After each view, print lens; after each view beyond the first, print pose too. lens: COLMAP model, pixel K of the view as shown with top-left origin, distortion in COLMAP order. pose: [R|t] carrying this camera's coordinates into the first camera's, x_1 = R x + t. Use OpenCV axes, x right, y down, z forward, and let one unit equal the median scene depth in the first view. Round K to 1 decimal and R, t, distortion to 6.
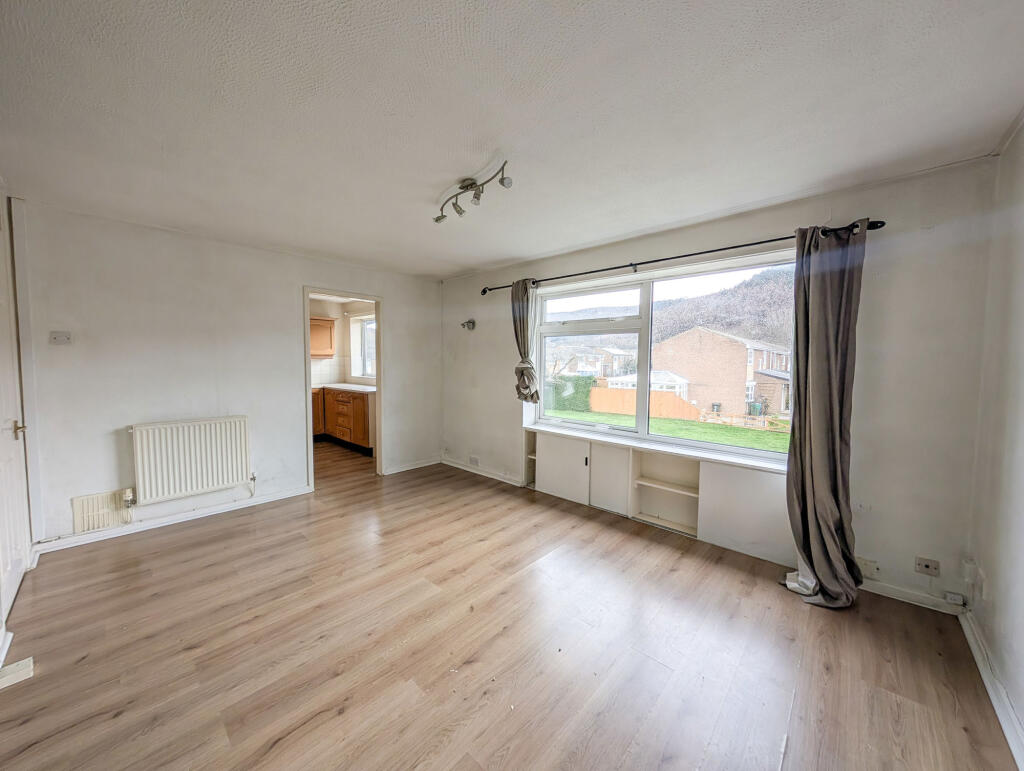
lens RADIAL K [[373.8, 0, 510.1], [0, 373.8, 384.9], [0, 0, 1]] dist [-0.000220, 0.000121]
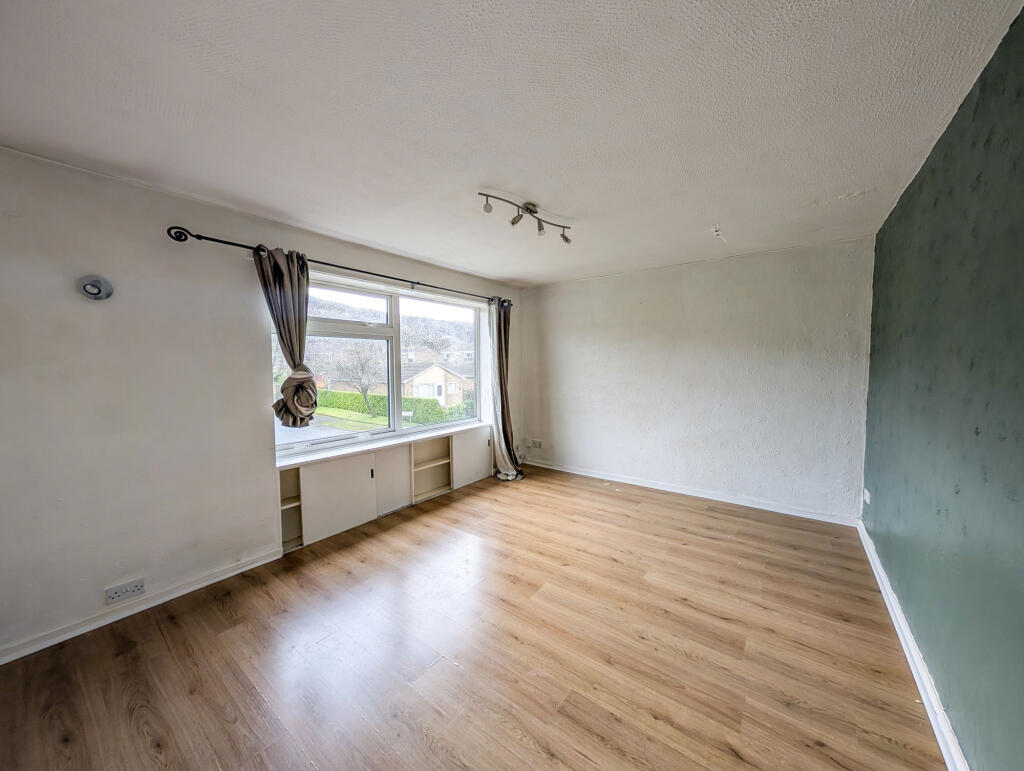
lens RADIAL K [[373.8, 0, 510.1], [0, 373.8, 384.9], [0, 0, 1]] dist [-0.000220, 0.000121]
pose [[-0.096260, -0.067027, 0.993097, -0.834893], [0.067021, 0.995029, 0.073654, -0.070426], [-0.993097, 0.073648, -0.091289, 0.810754]]
